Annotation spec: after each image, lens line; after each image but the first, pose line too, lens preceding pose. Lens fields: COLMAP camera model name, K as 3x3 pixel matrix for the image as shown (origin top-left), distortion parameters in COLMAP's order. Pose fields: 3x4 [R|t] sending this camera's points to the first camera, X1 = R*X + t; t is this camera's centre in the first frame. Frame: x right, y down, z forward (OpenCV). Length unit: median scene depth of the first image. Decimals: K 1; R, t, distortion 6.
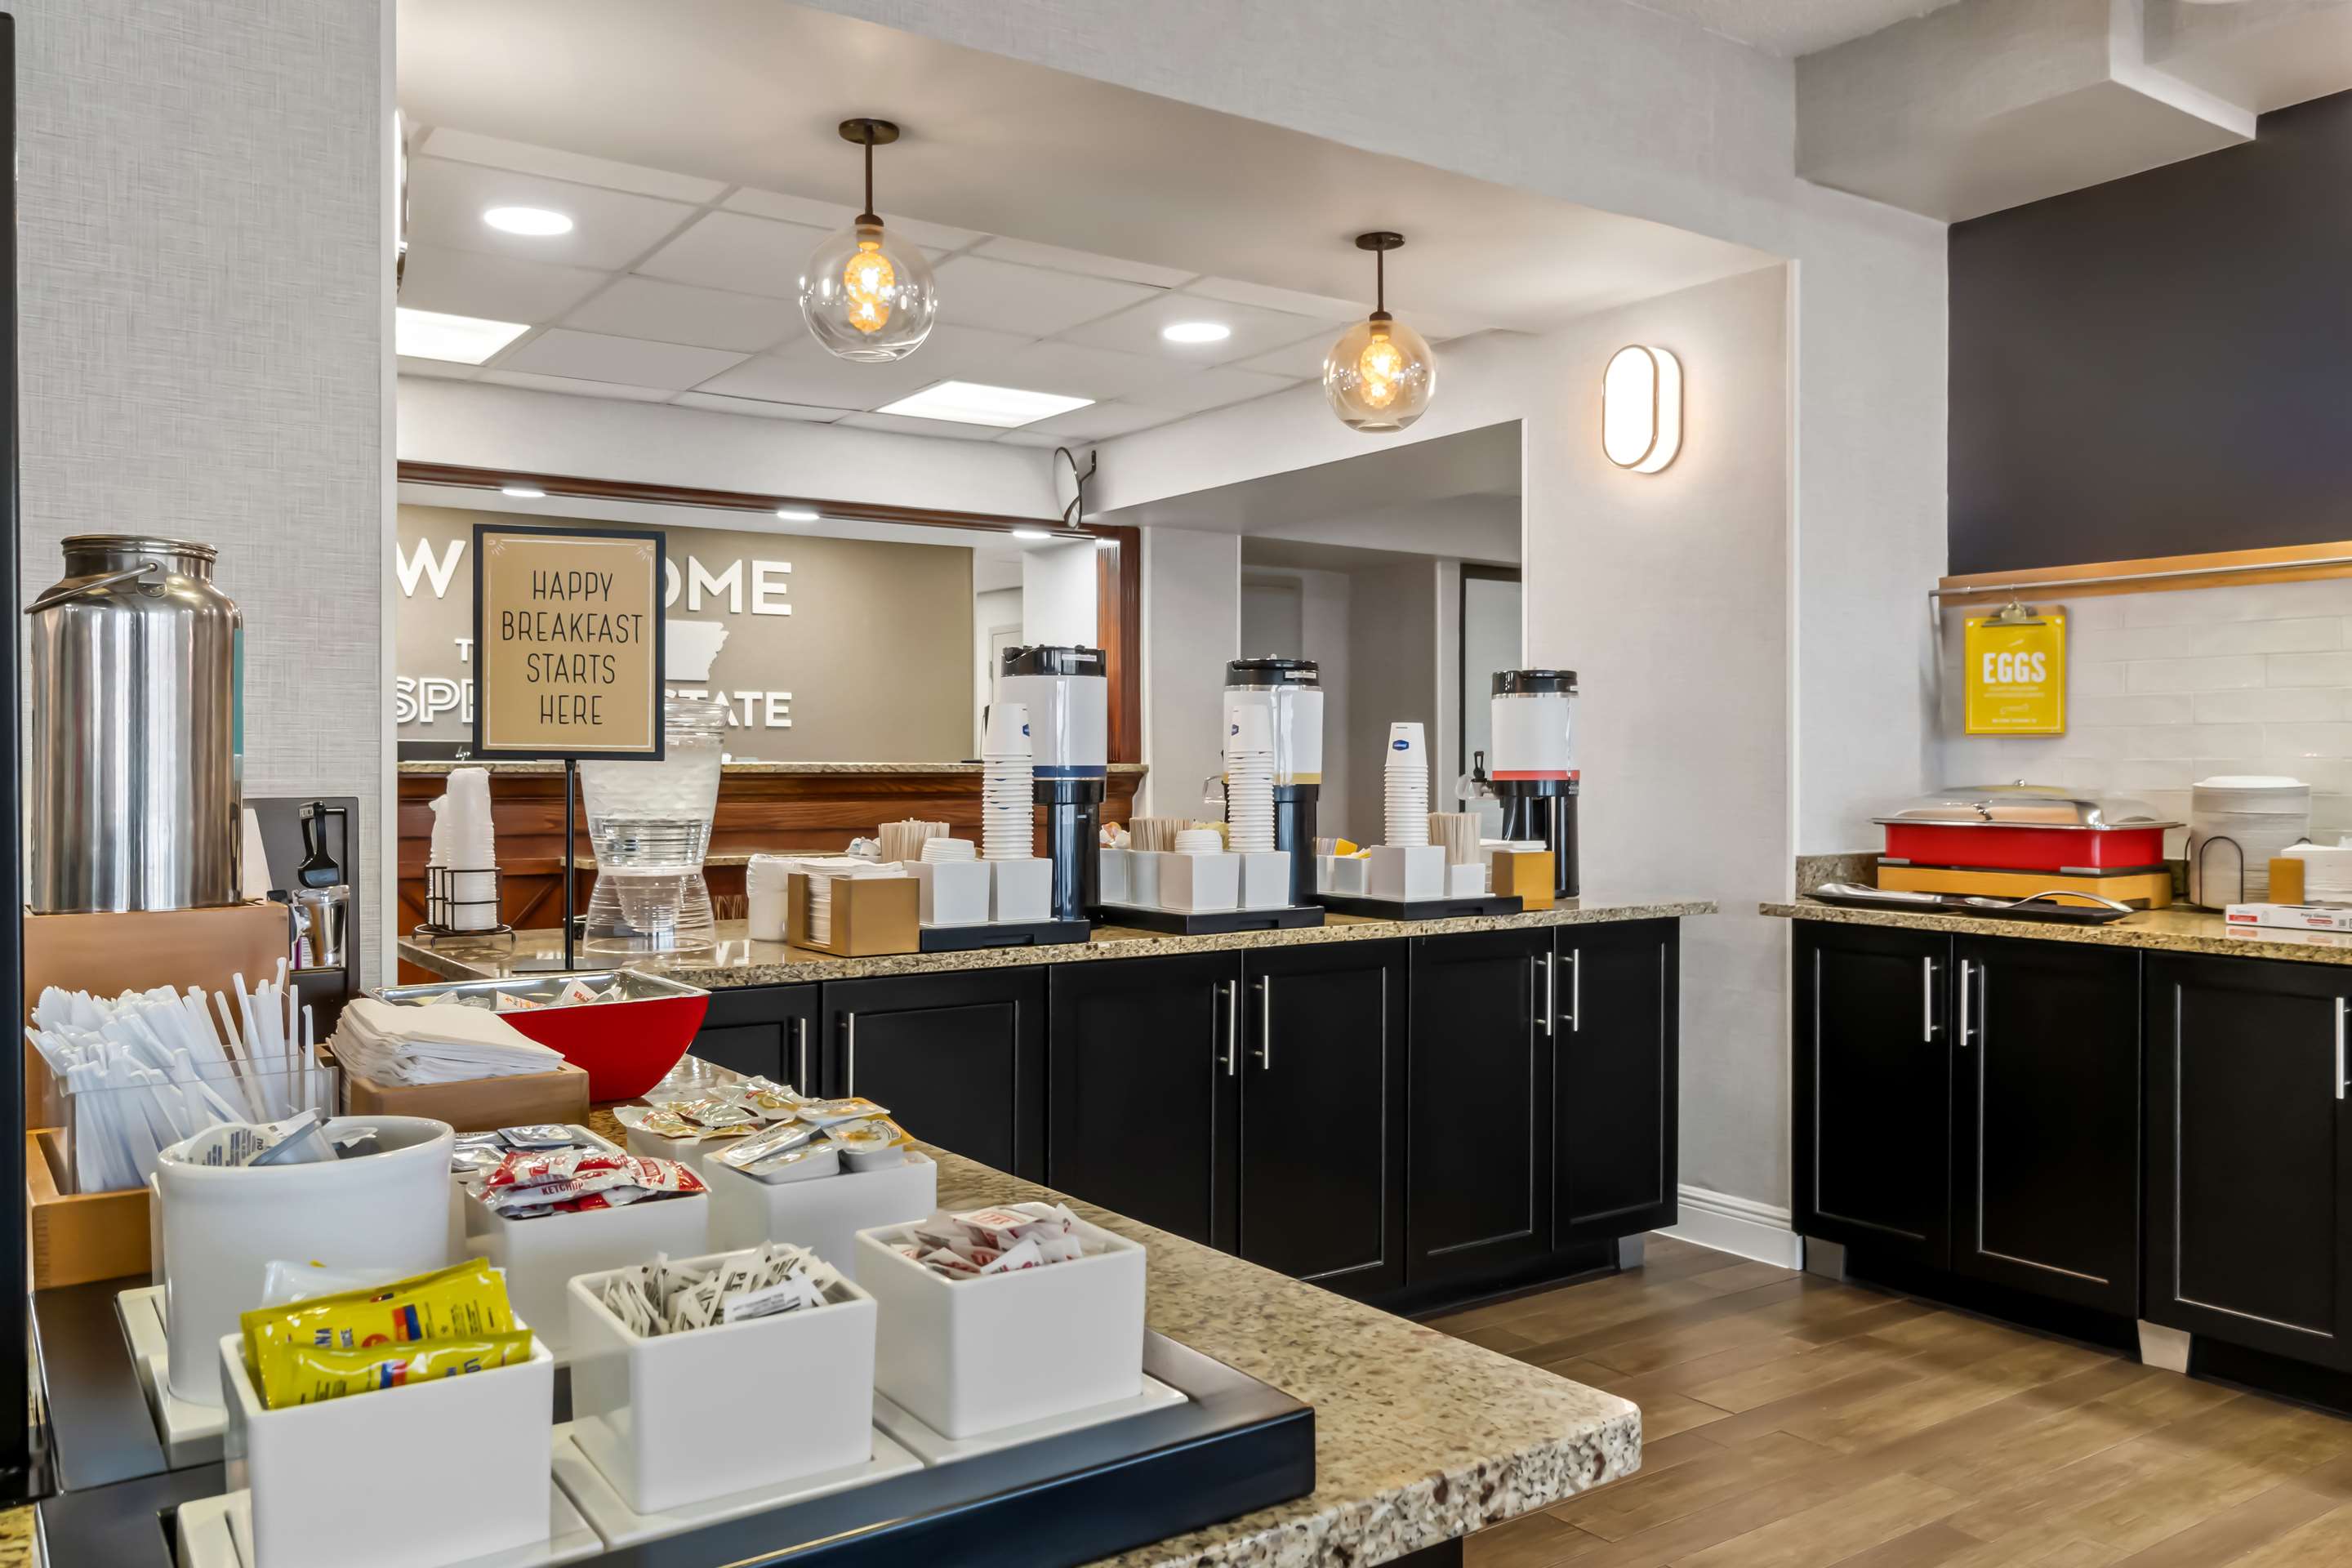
lens RADIAL K [[1776.4, 0, 1177.6], [0, 1776.4, 775.7], [0, 0, 1]] dist [0.004333, 0.004833]
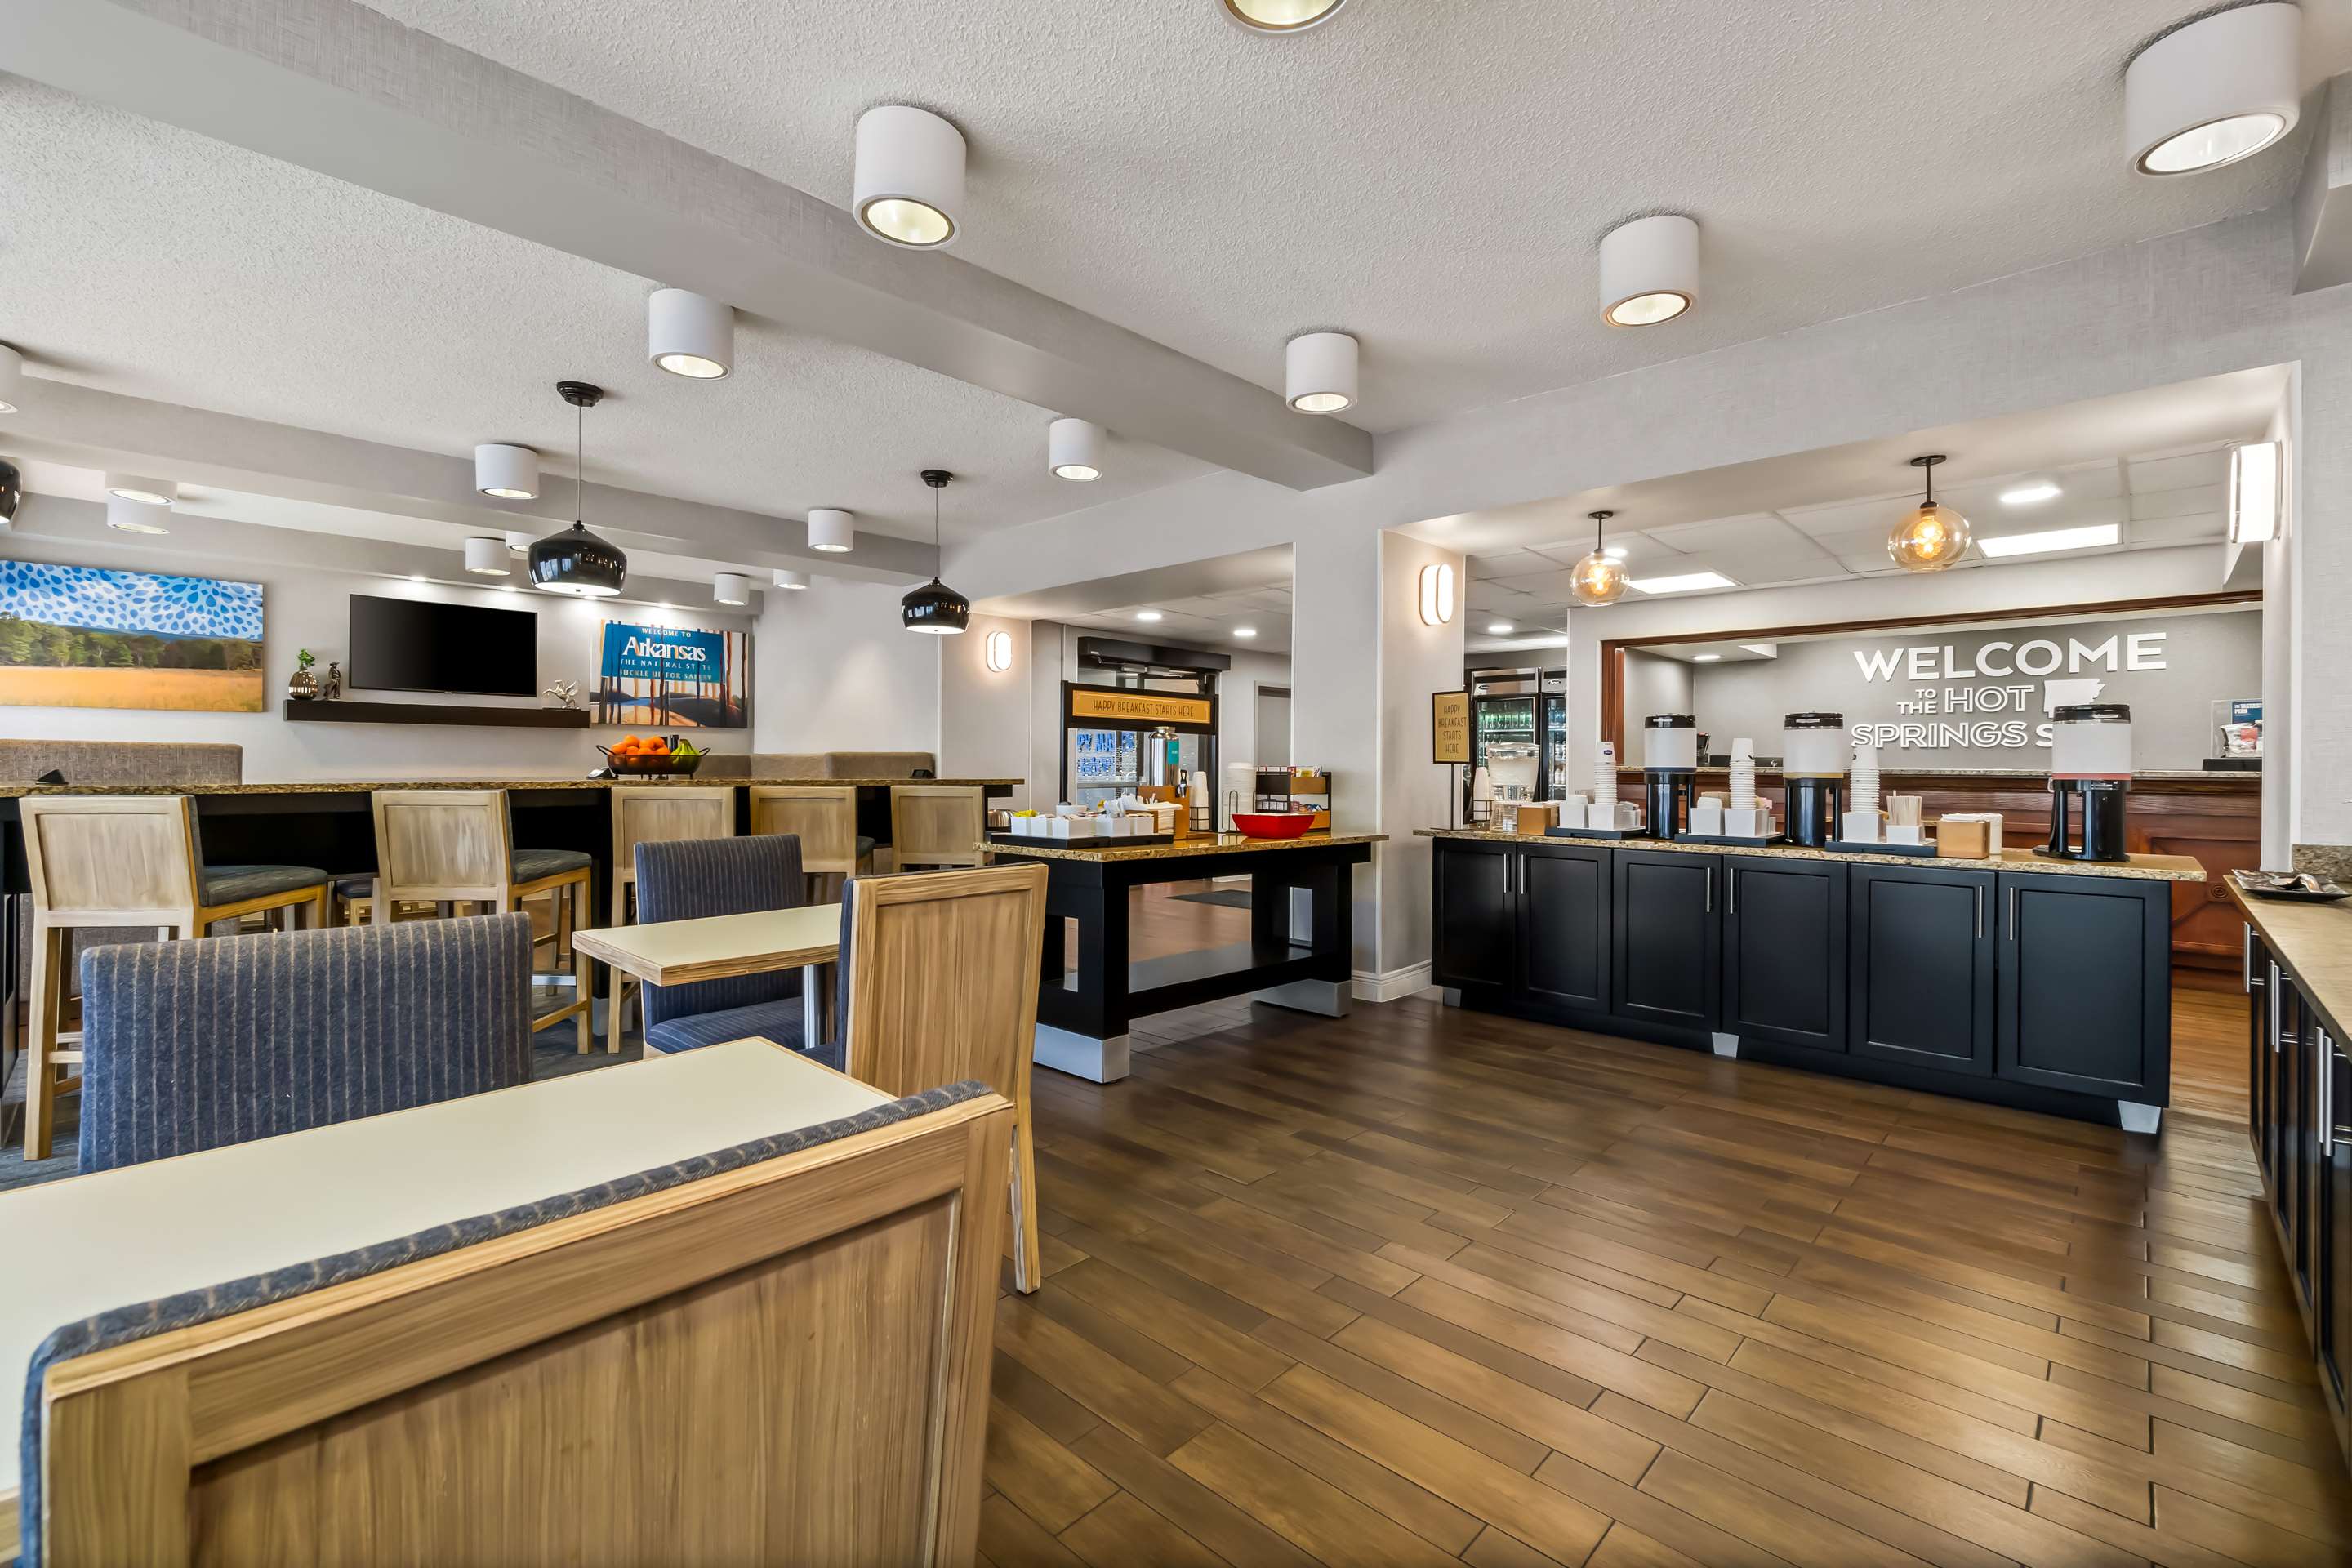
lens RADIAL K [[1012.5, 0, 1182.9], [0, 1012.5, 766.1], [0, 0, 1]] dist [-0.008994, 0.001471]
pose [[0.213361, 0.001716, -0.976972, 0.902953], [-0.014314, 0.999897, -0.001369, 0.003320], [0.976869, 0.014277, 0.213363, 0.102253]]
